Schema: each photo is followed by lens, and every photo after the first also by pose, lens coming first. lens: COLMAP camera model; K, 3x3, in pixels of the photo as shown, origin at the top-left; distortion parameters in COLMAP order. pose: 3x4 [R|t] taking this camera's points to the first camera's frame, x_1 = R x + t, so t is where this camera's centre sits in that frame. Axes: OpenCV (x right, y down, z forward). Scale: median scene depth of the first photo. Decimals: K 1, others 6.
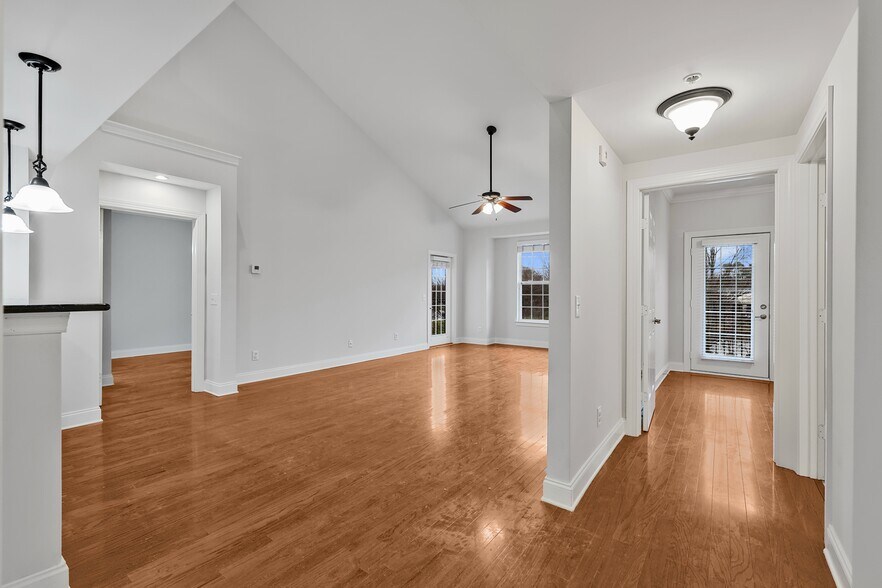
lens RADIAL K [[390.3, 0, 441.1], [0, 390.3, 296.7], [0, 0, 1]] dist [-0.000570, 0.000405]
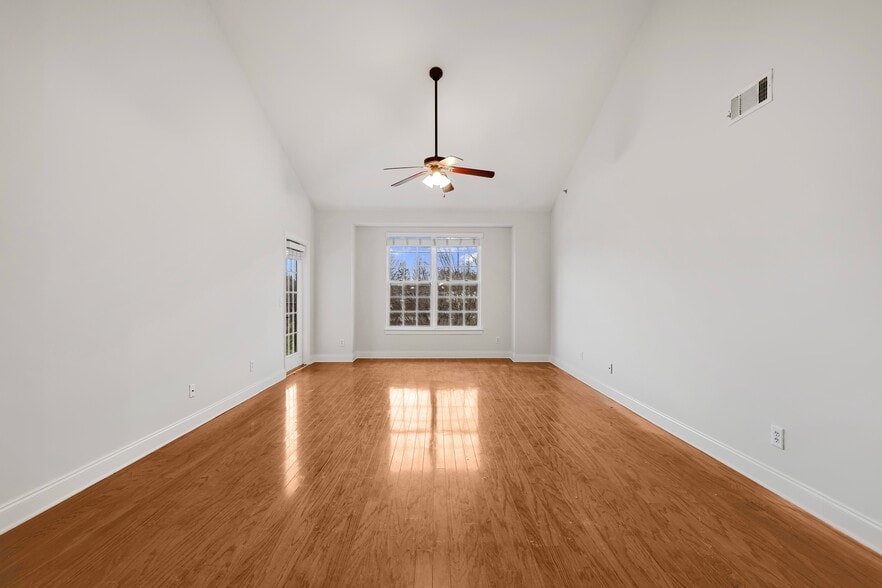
lens RADIAL K [[390.3, 0, 444.1], [0, 390.3, 296.9], [0, 0, 1]] dist [-0.000570, 0.000405]
pose [[0.787071, -0.004080, 0.616848, -0.216363], [0.006770, 0.999975, -0.002024, -0.002617], [-0.616825, 0.005769, 0.787079, 0.279944]]
